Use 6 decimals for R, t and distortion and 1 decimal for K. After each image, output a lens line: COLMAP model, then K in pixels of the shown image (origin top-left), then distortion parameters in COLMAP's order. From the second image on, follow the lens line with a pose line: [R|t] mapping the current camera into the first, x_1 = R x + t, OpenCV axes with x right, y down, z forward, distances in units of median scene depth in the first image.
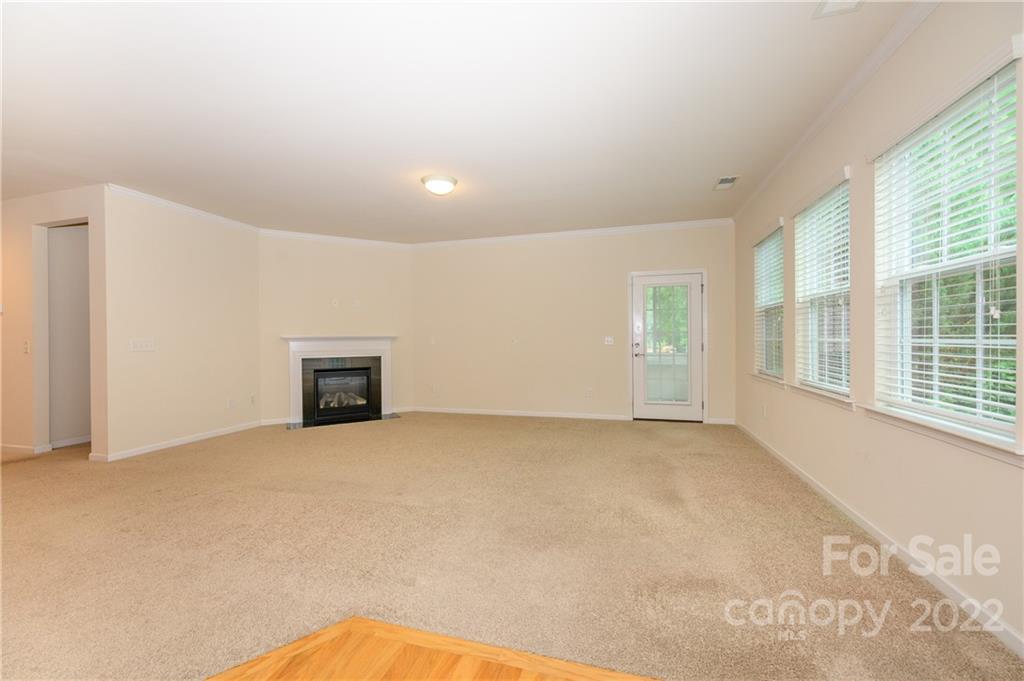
lens RADIAL K [[404.1, 0, 512.0], [0, 404.1, 340.5], [0, 0, 1]] dist [0.000251, 0.000032]
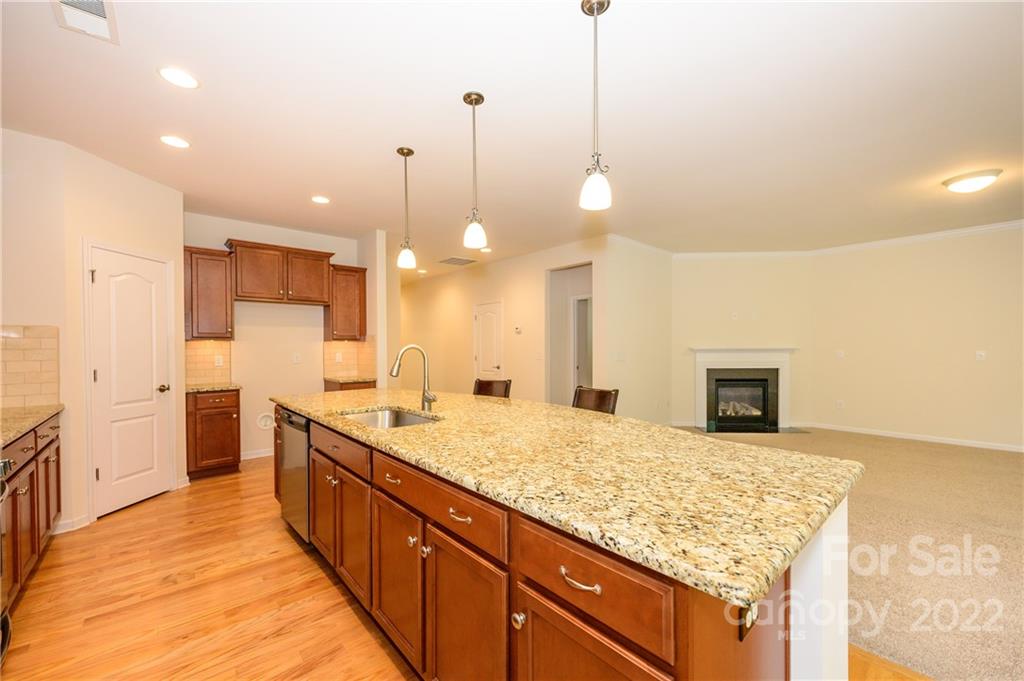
lens RADIAL K [[404.9, 0, 513.7], [0, 404.9, 353.1], [0, 0, 1]] dist [-0.000902, -0.000230]
pose [[0.839494, 0.009441, -0.543286, -0.348385], [-0.005959, 0.999949, 0.008169, -0.002255], [0.543336, -0.003620, 0.839508, -0.185784]]
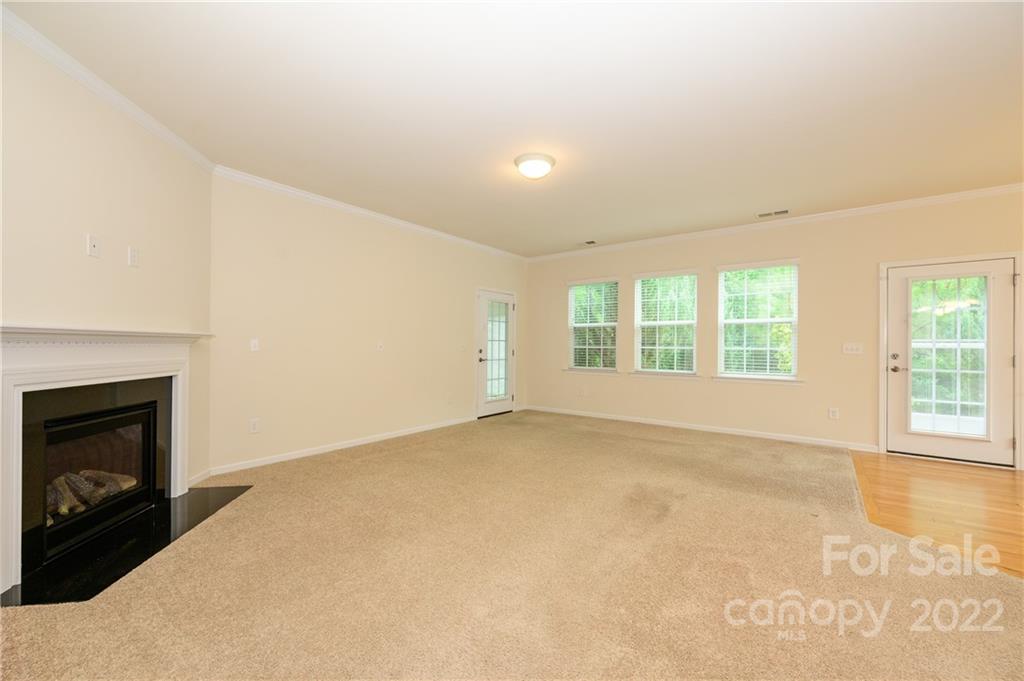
lens RADIAL K [[410.9, 0, 512.3], [0, 410.9, 343.5], [0, 0, 1]] dist [-0.001579, -0.000270]
pose [[0.384664, 0.010995, 0.922991, -0.649593], [0.003626, 0.999903, -0.013422, 0.009013], [-0.923050, 0.008510, 0.384587, 0.467485]]
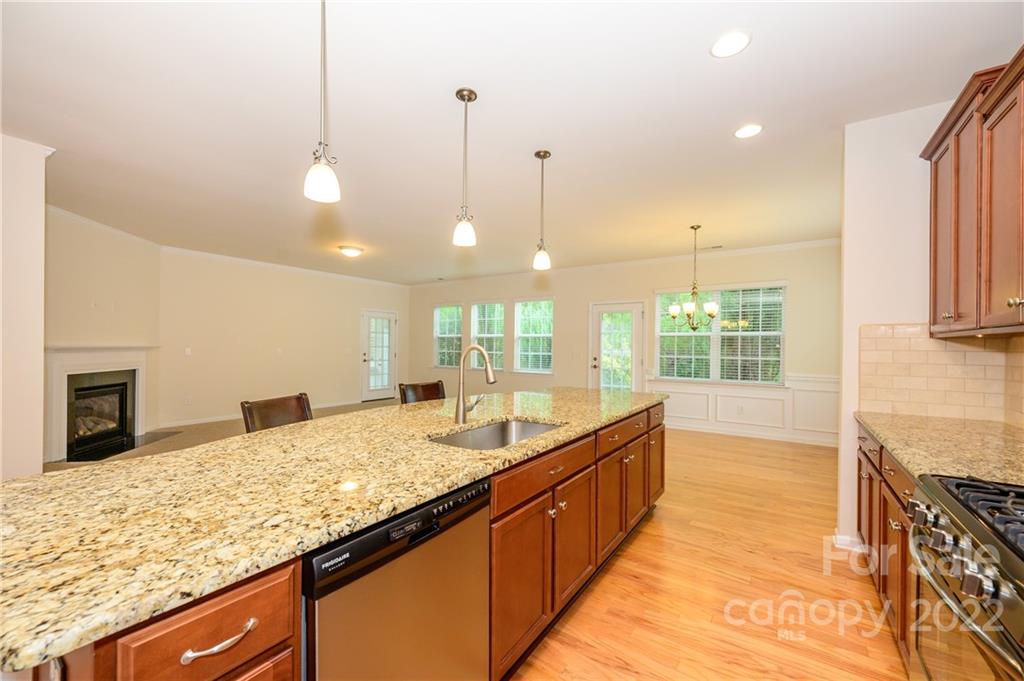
lens RADIAL K [[407.4, 0, 511.2], [0, 407.4, 349.7], [0, 0, 1]] dist [0.008211, 0.000311]
pose [[0.323756, -0.000233, 0.946141, -0.941562], [0.000273, 1.000000, 0.000153, -0.002777], [-0.946141, 0.000209, 0.323756, -0.044992]]
